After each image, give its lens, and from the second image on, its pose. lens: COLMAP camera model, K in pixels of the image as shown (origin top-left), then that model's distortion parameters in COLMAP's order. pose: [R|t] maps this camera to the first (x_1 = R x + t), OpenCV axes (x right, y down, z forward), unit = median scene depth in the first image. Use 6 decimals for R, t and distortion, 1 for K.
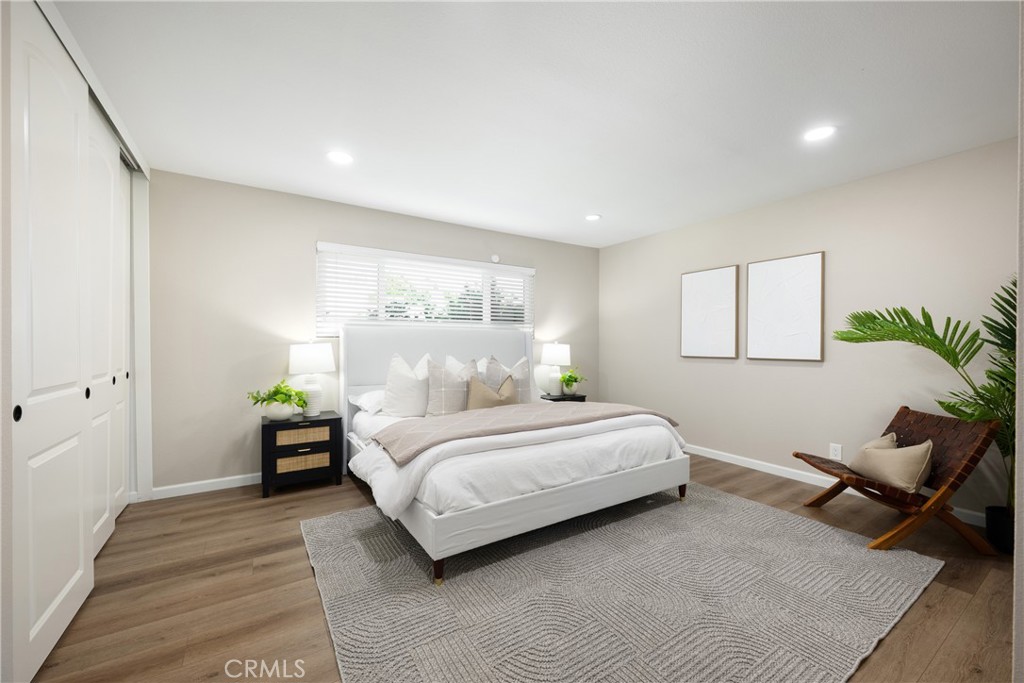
lens RADIAL K [[401.4, 0, 512.0], [0, 401.4, 341.5], [0, 0, 1]] dist [0.001118, 0.000042]
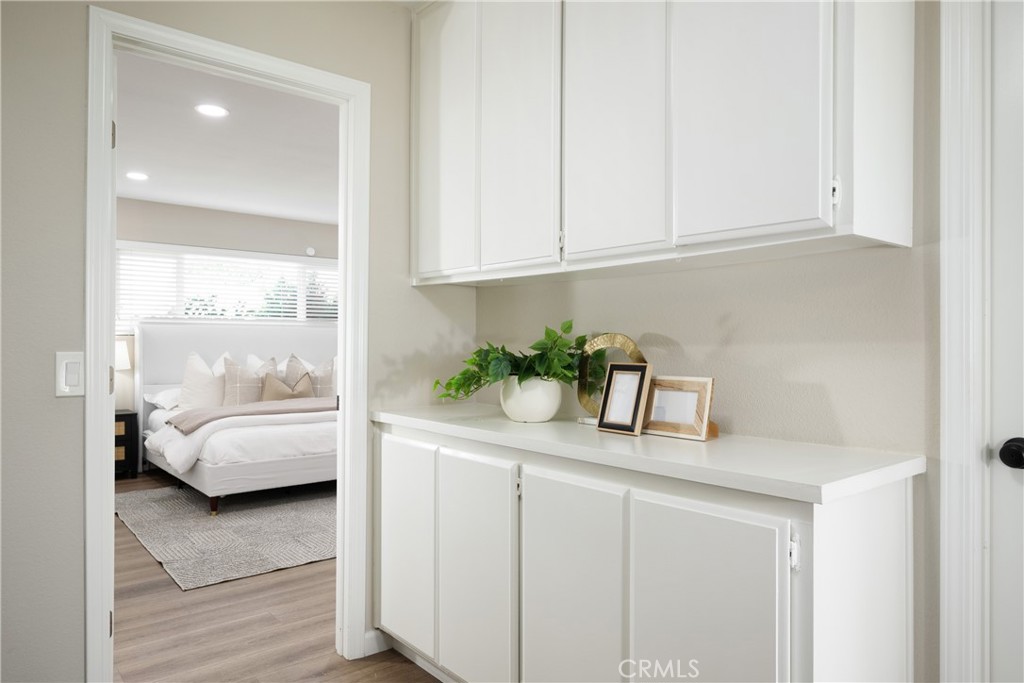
lens RADIAL K [[664.1, 0, 512.0], [0, 664.1, 341.5], [0, 0, 1]] dist [-0.000375, 0.000405]
pose [[0.992500, 0.004382, 0.122164, 0.324798], [-0.004774, 0.999984, 0.002916, -0.005175], [-0.122149, -0.003478, 0.992506, -0.817205]]
